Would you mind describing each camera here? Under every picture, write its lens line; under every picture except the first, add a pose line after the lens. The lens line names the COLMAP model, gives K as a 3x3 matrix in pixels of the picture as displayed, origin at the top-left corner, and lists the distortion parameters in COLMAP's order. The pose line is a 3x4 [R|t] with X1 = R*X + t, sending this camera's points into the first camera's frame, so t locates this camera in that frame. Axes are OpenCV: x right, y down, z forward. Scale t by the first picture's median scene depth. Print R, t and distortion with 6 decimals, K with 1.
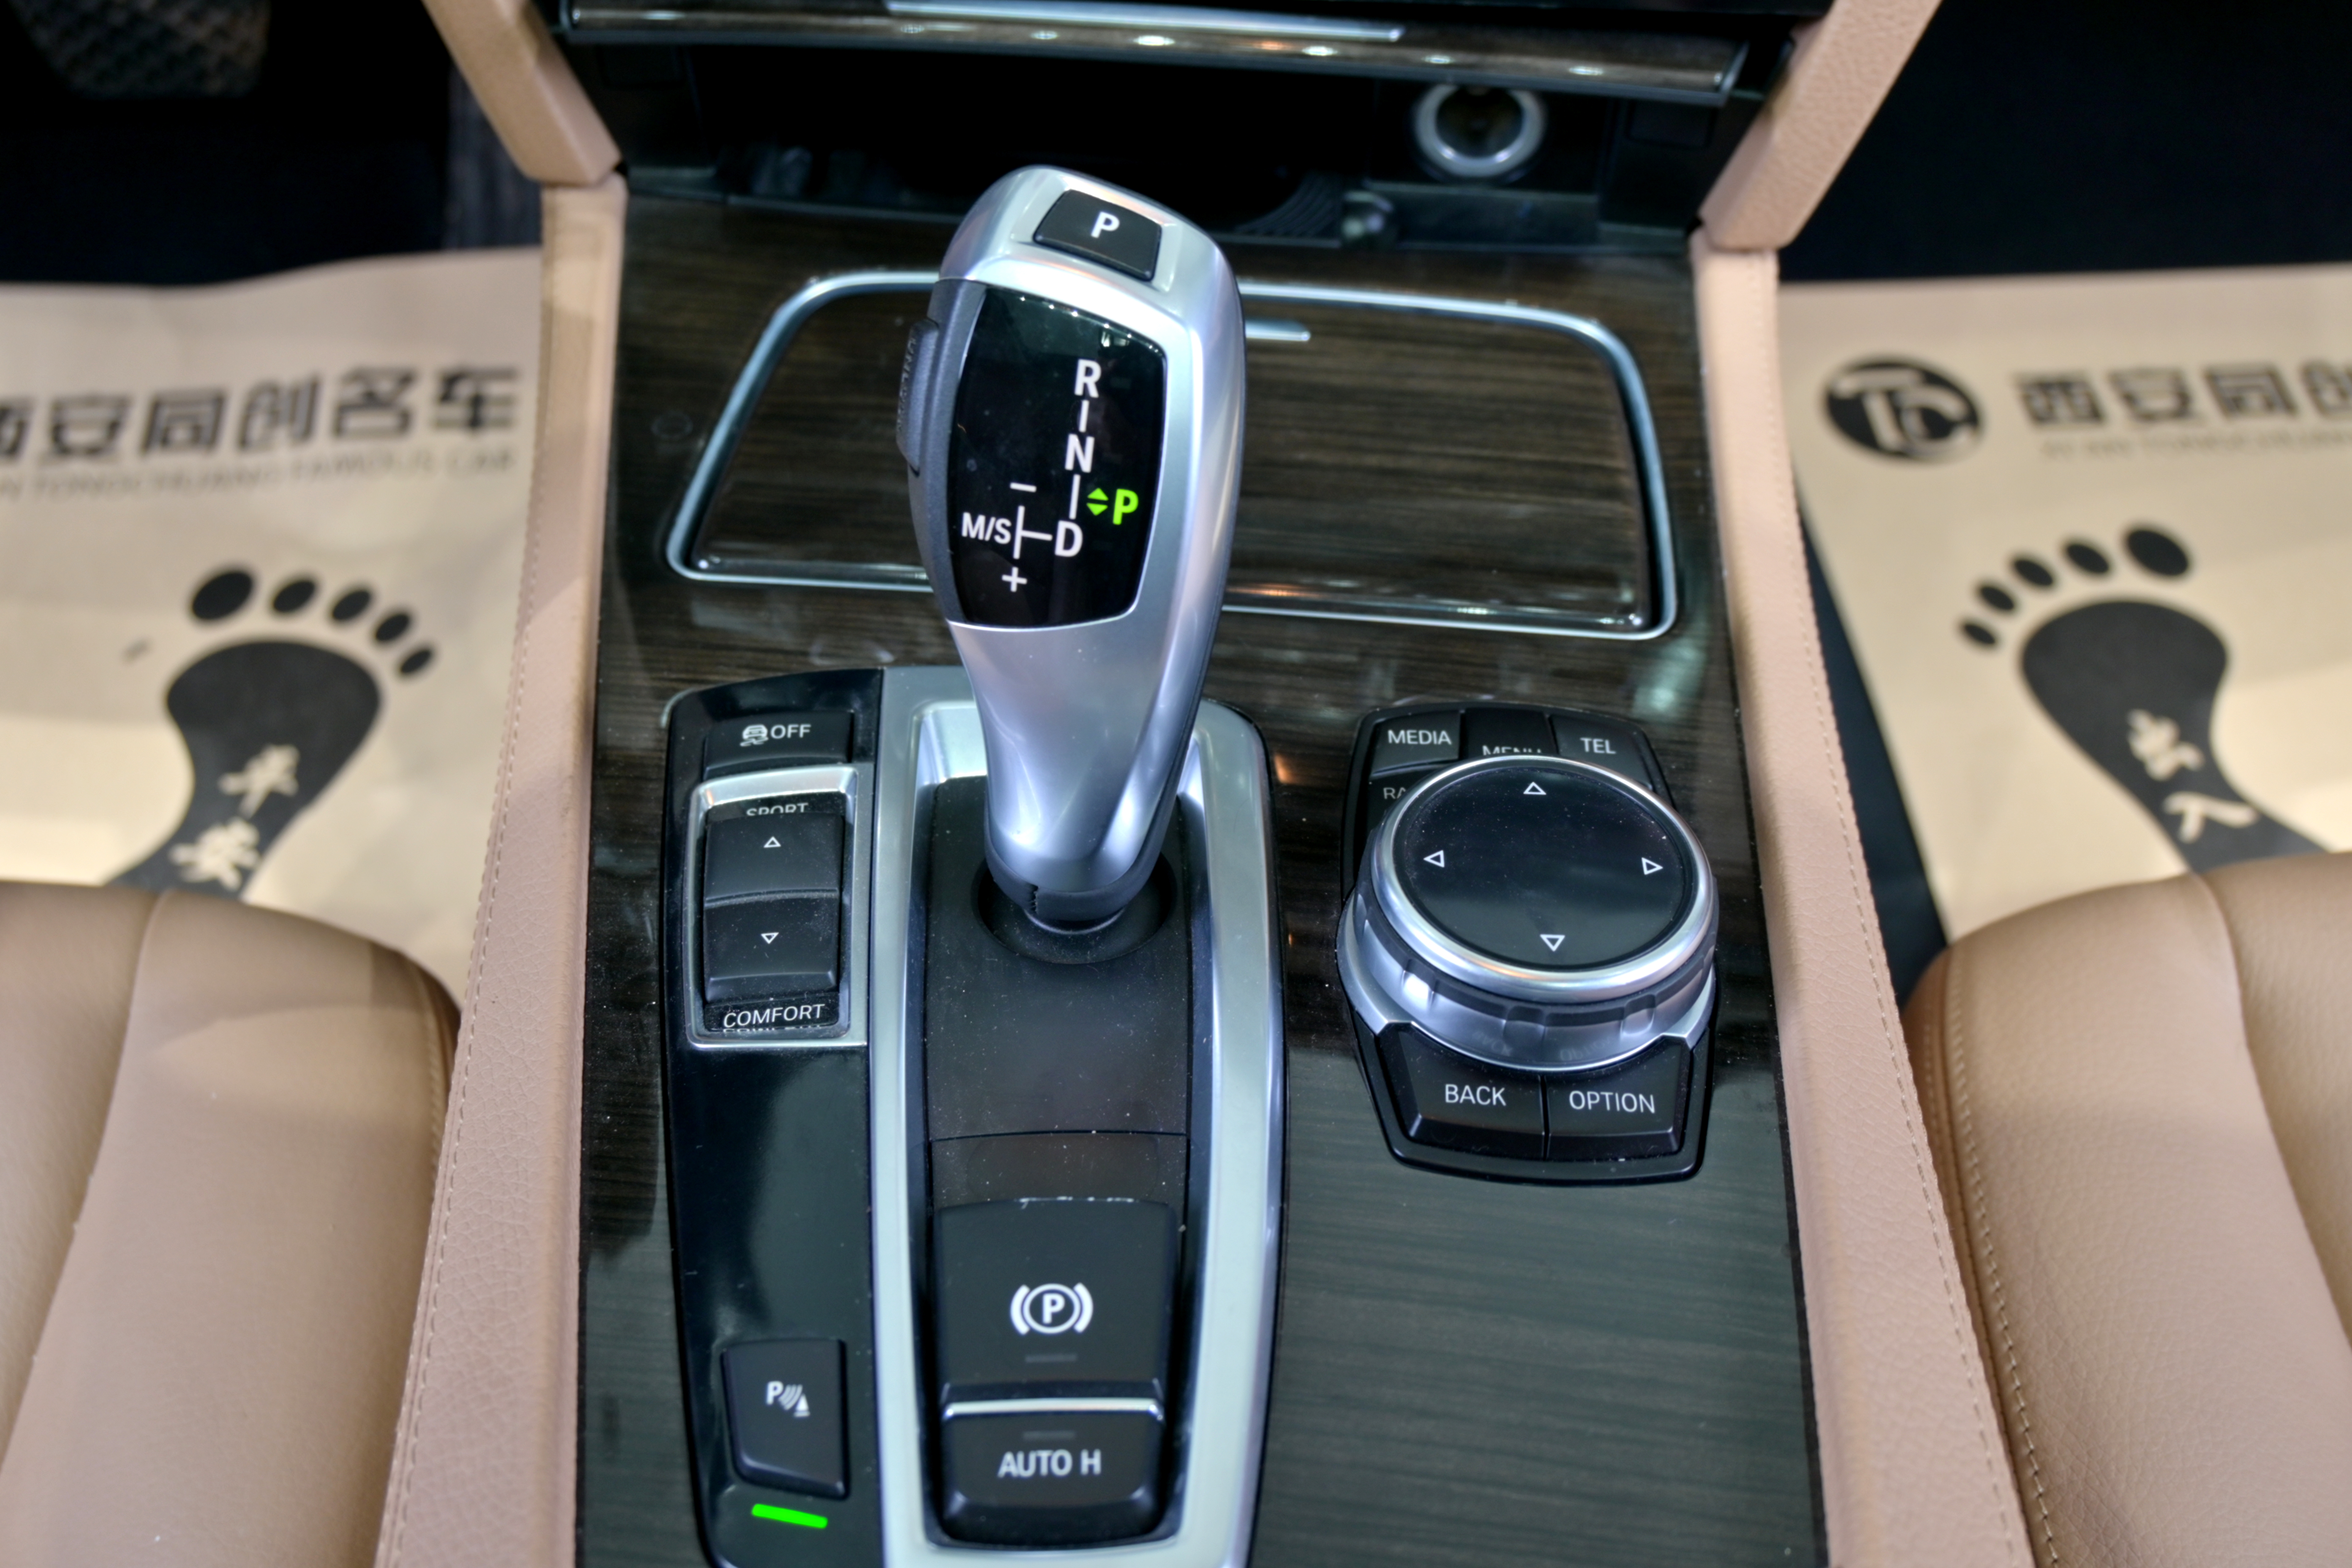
lens RADIAL K [[2269.5, 0, 1178.4], [0, 2269.5, 776.3], [0, 0, 1]] dist [-0.010323, 0.000000]
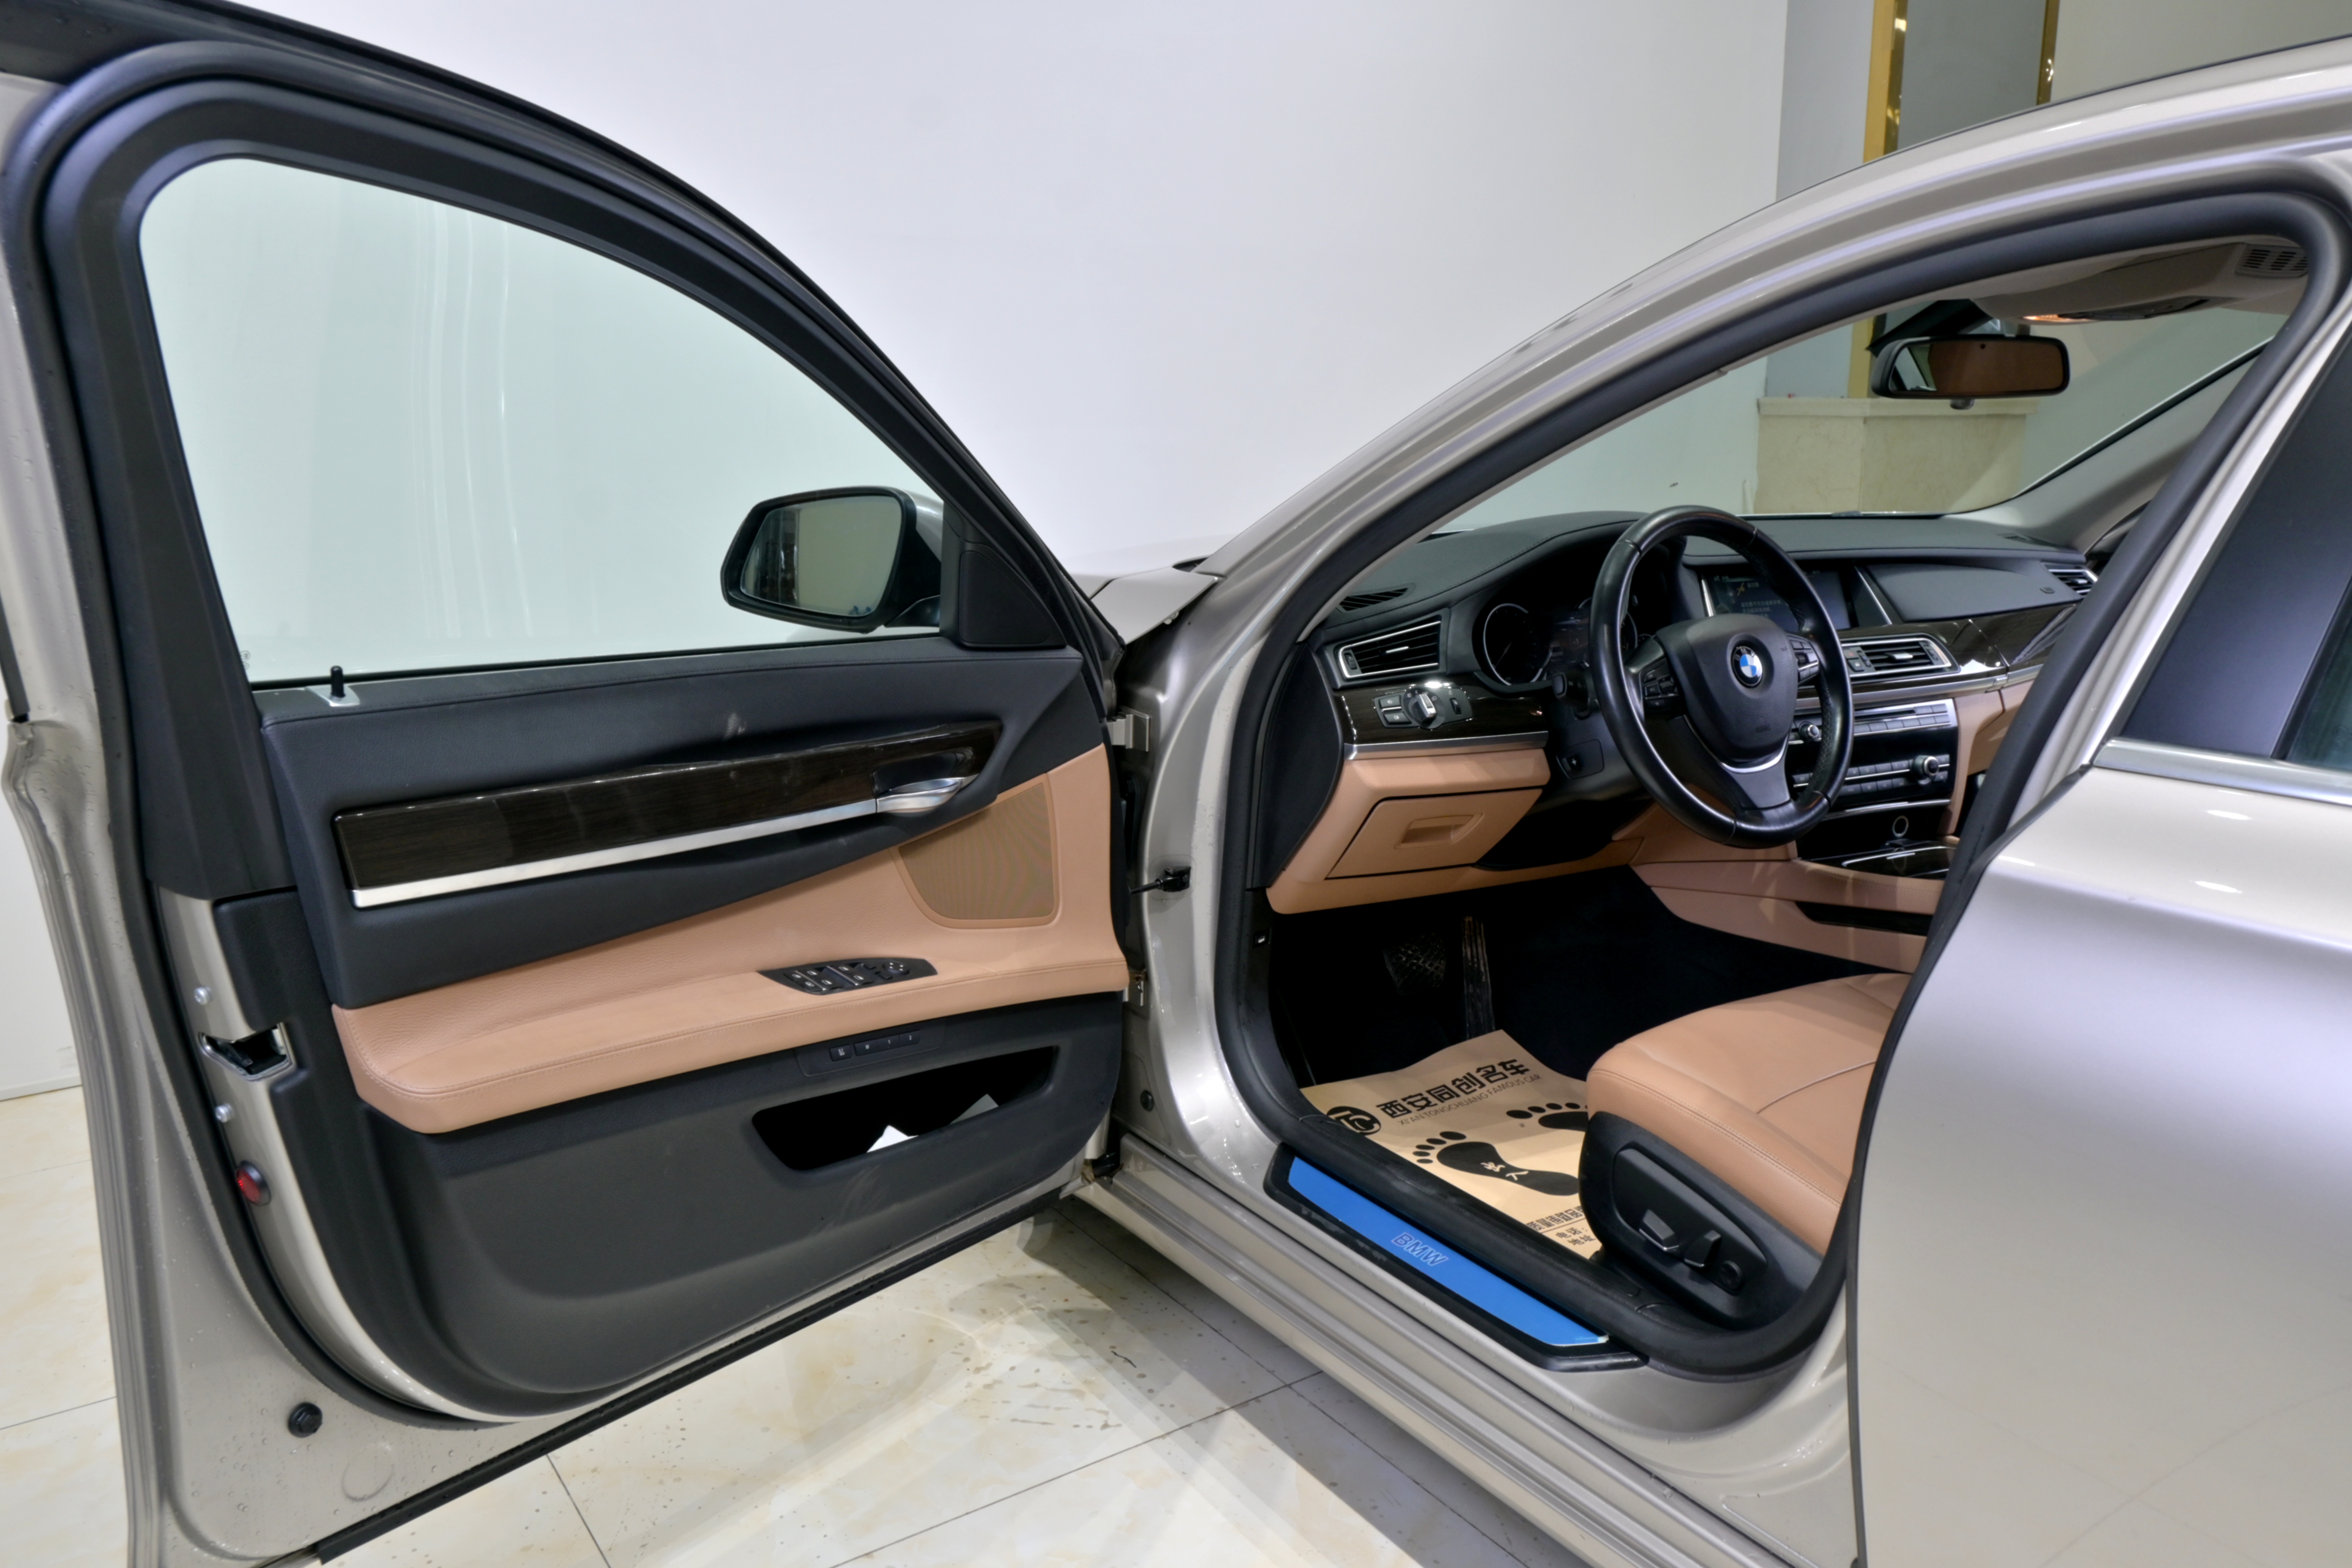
lens RADIAL K [[1723.2, 0, 1200.6], [0, 1723.2, 779.5], [0, 0, 1]] dist [-0.000975, 0.002257]
pose [[0.851252, -0.112498, 0.512556, -3.488281], [0.410538, 0.751141, -0.516957, 1.108224], [-0.326846, 0.650485, 0.685595, -1.417235]]
